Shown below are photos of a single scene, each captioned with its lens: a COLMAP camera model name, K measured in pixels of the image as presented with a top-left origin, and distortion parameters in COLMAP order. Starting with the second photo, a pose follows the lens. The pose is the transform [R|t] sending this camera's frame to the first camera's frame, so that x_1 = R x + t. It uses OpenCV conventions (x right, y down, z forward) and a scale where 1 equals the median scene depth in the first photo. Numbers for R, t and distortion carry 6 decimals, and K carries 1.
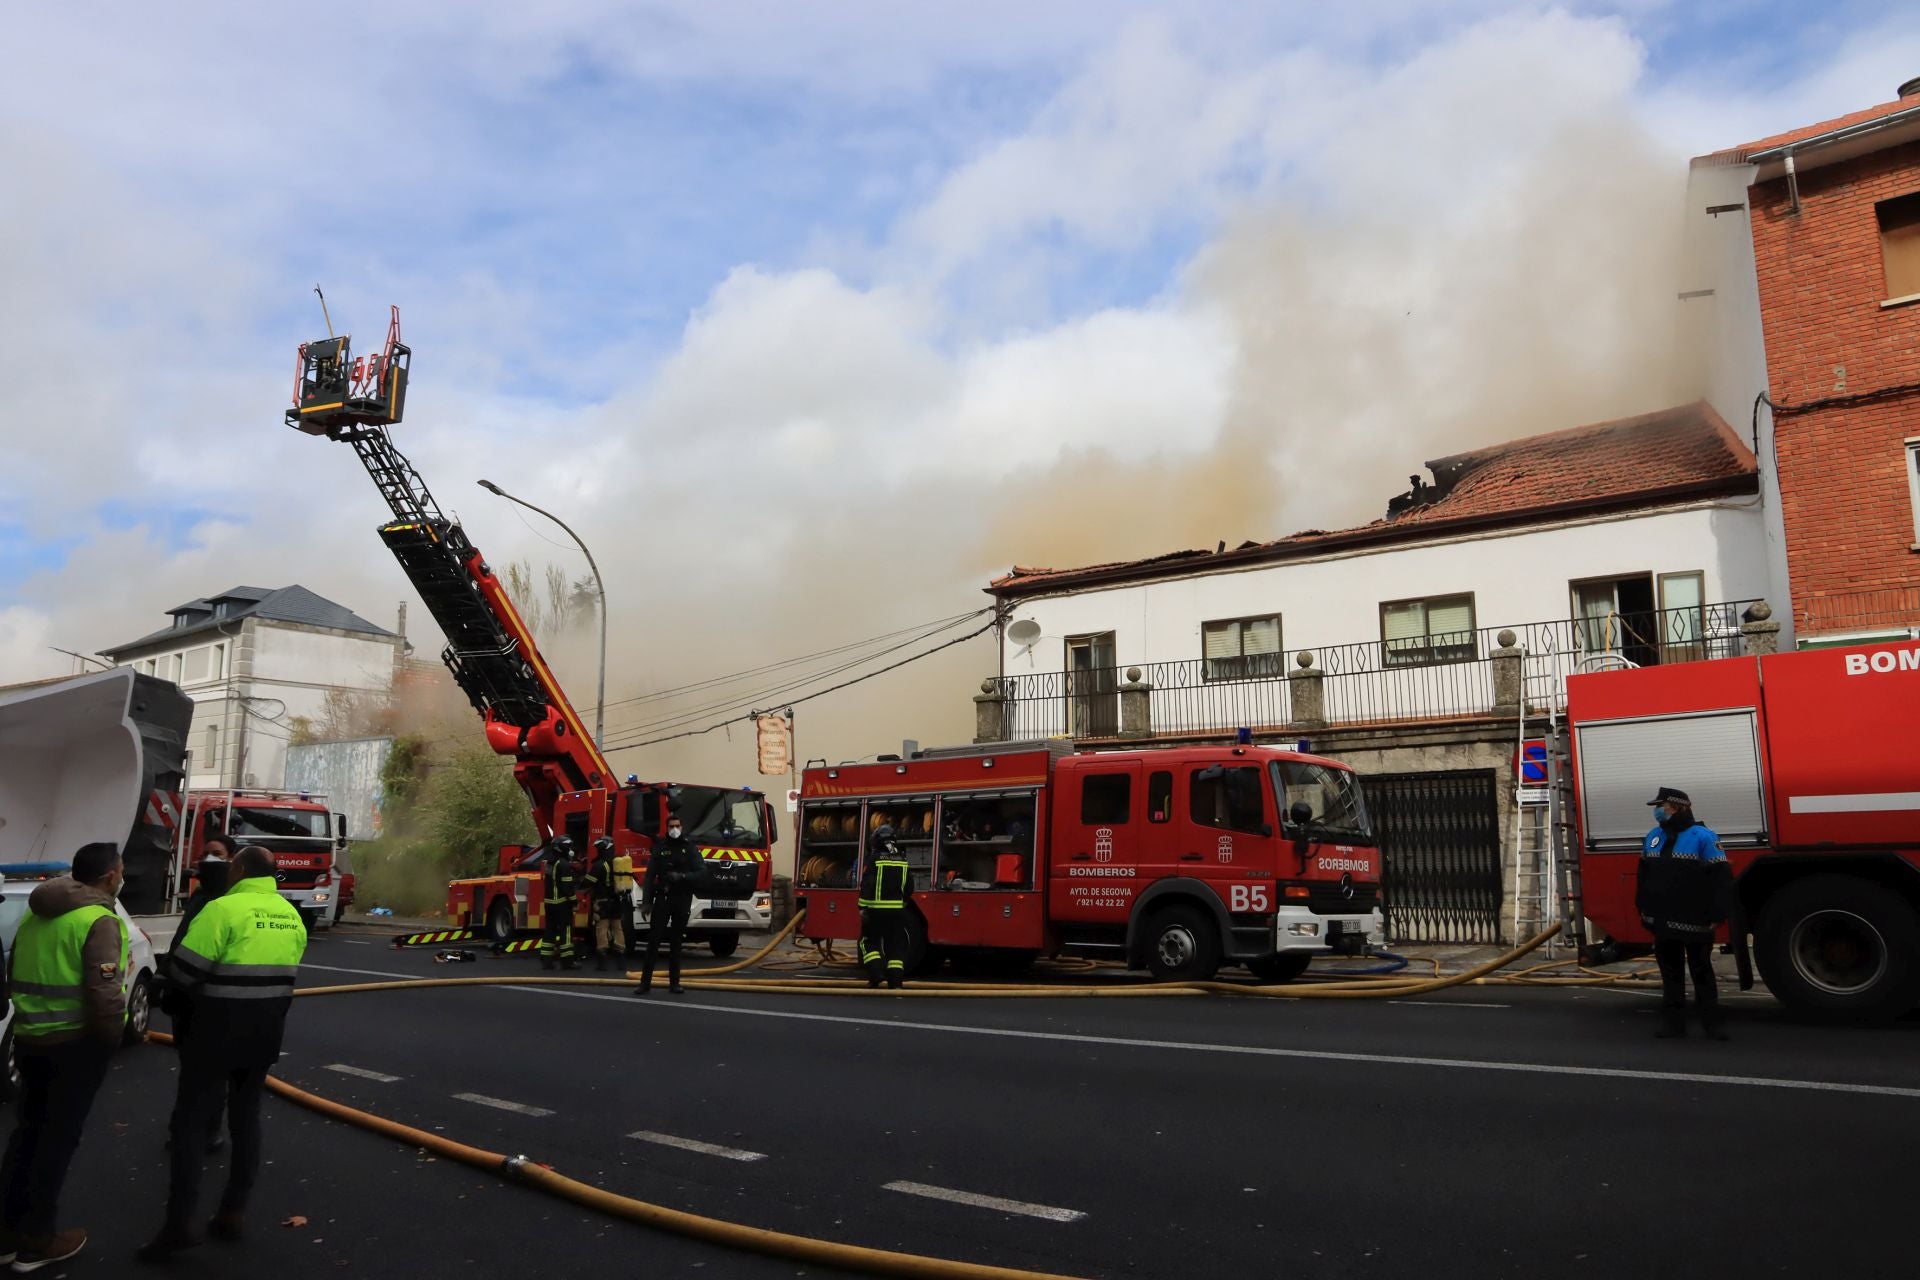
lens RADIAL K [[1343.0, 0, 939.7], [0, 1343.0, 613.0], [0, 0, 1]] dist [-0.127233, 0.091515]
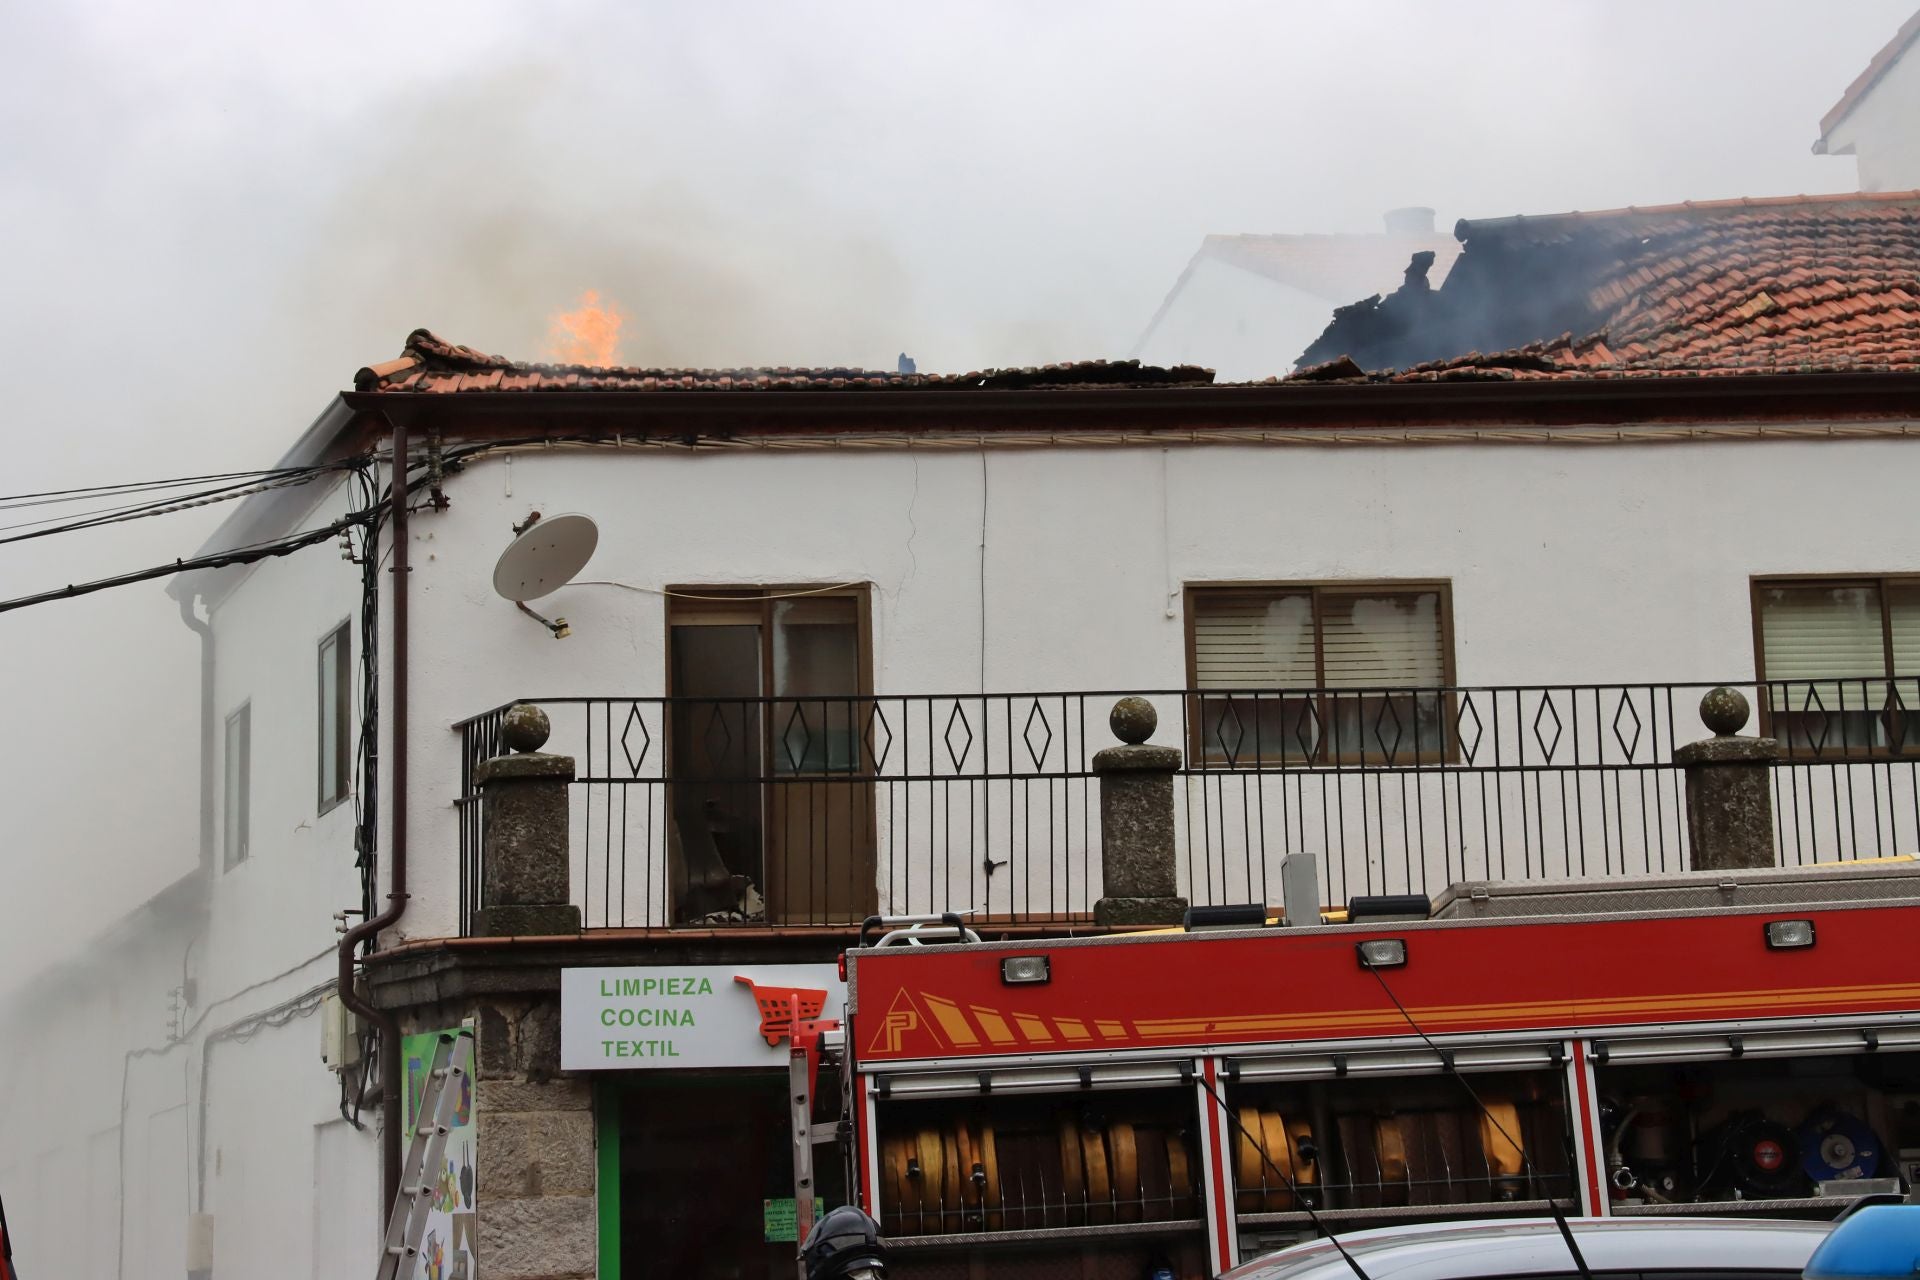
lens RADIAL K [[3840.1, 0, 961.1], [0, 3840.1, 695.7], [0, 0, 1]] dist [0.205149, 0.004030]
pose [[0.698768, 0.091000, 0.709537, -0.639702], [-0.083830, 0.995458, -0.045112, 0.102175], [-0.710419, -0.027957, 0.703223, 0.475908]]
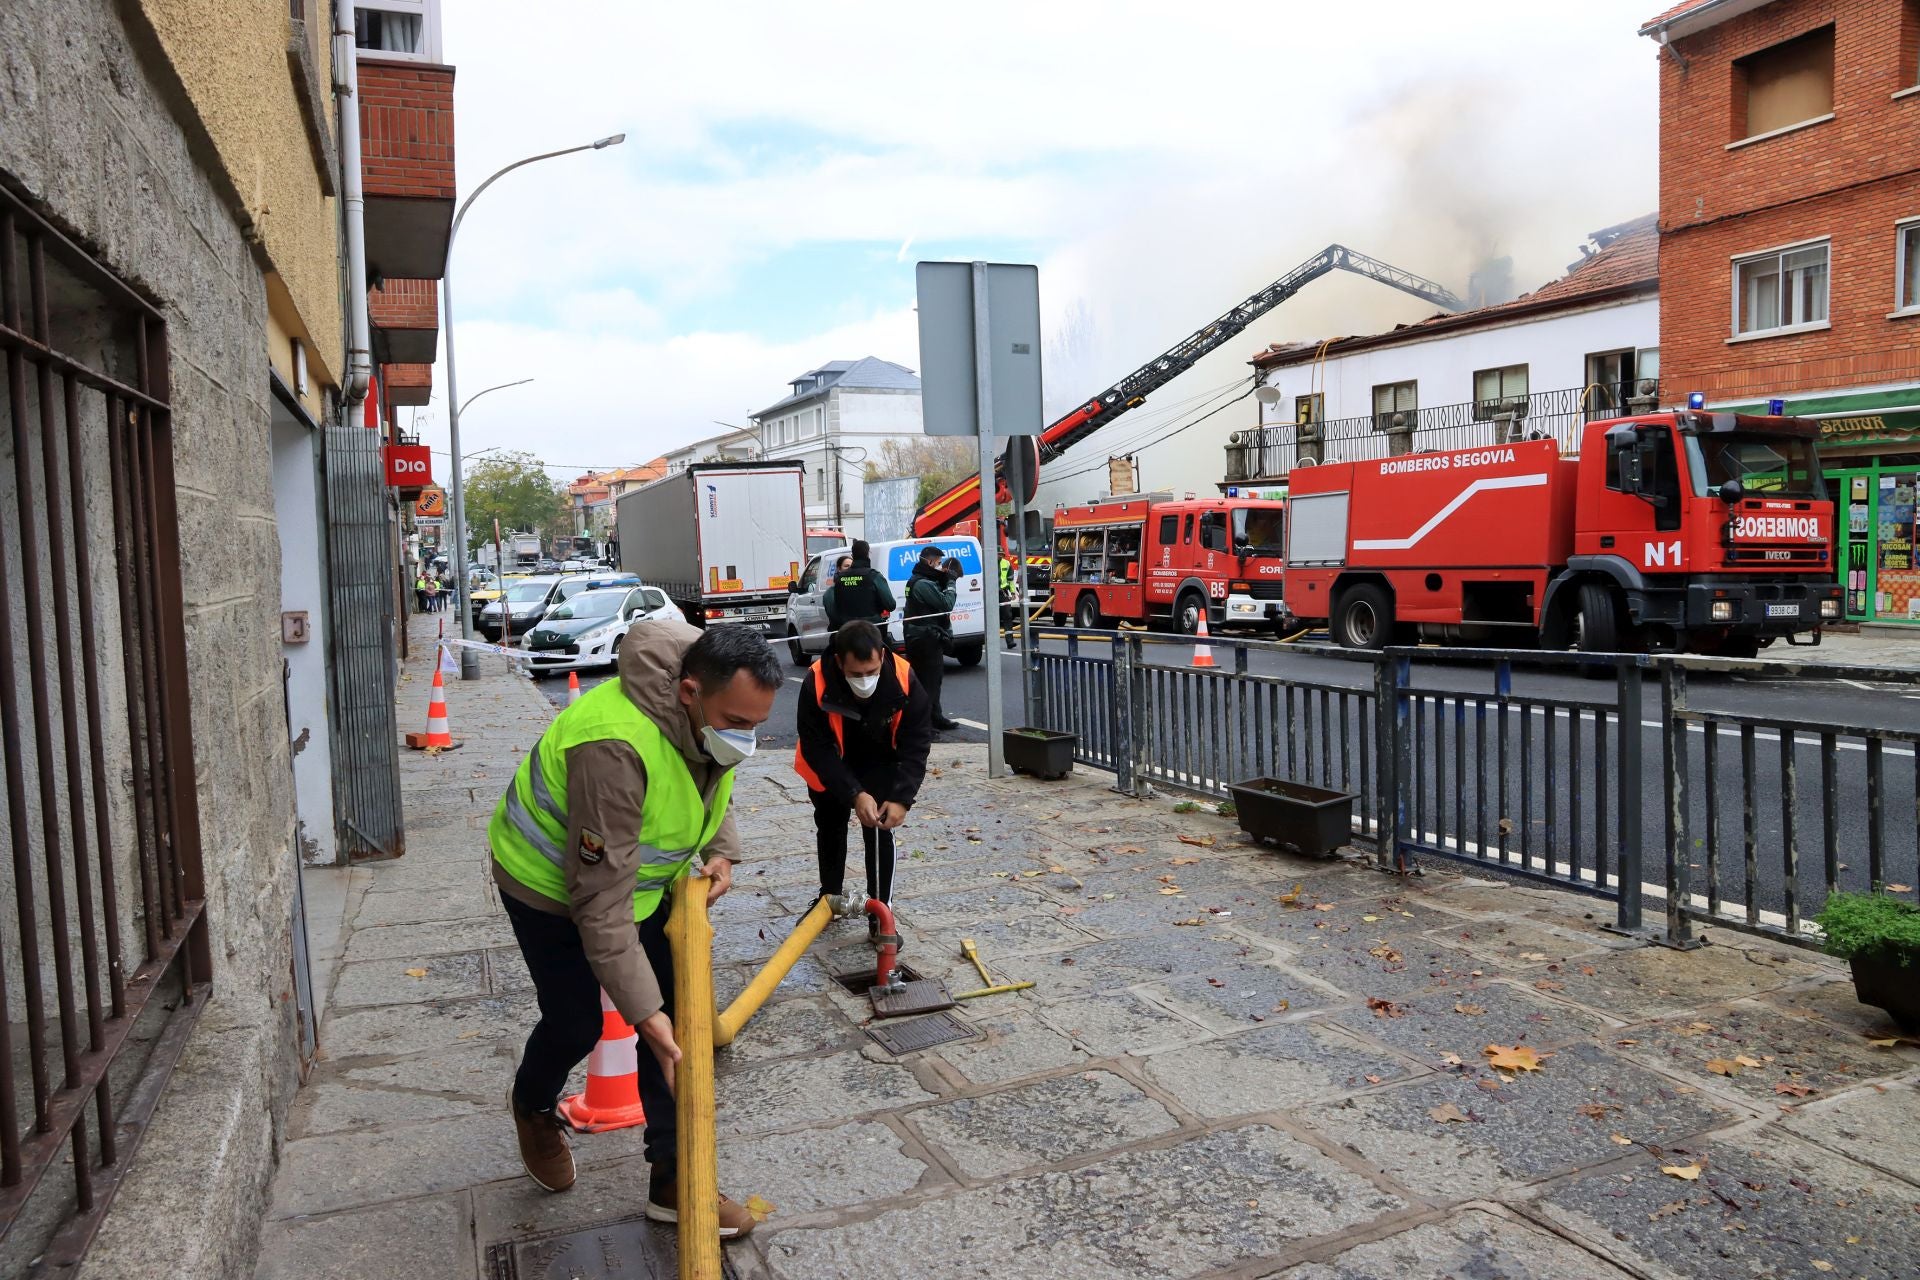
lens RADIAL K [[1324.3, 0, 954.2], [0, 1324.3, 640.4], [0, 0, 1]] dist [-0.112145, 0.077023]
pose [[0.892097, 0.015715, -0.451571, 0.526882], [0.097608, 0.969096, 0.226553, -0.105832], [0.441176, -0.246184, 0.862993, -0.478895]]
